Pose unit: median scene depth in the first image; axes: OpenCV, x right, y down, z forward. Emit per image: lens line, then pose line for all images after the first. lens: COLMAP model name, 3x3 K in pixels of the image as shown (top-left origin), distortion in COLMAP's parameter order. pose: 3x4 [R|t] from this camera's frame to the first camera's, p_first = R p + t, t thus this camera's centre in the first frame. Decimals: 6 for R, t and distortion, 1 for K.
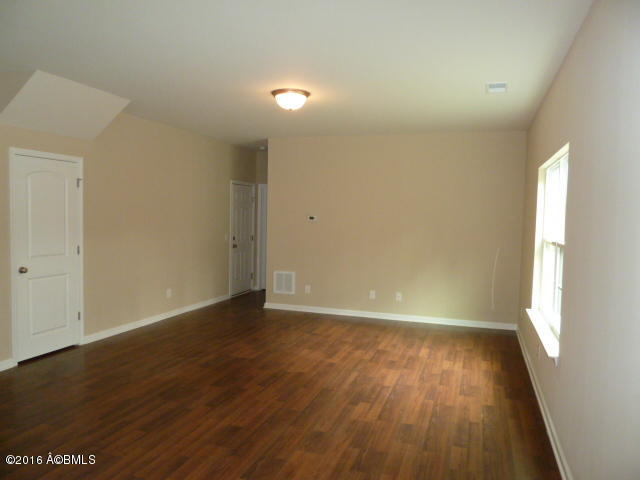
lens RADIAL K [[474.5, 0, 319.5], [0, 474.5, 239.7], [0, 0, 1]] dist [-0.012586, -0.002424]
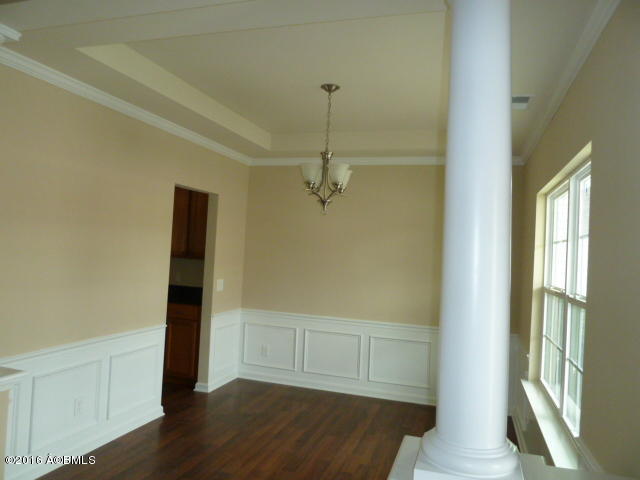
lens RADIAL K [[474.5, 0, 320.5], [0, 474.5, 240.3], [0, 0, 1]] dist [-0.012586, -0.002424]
pose [[0.999482, 0.023825, 0.021639, 0.108777], [-0.022095, 0.996788, -0.076983, -0.011827], [-0.023404, 0.076465, 0.996798, 0.273731]]
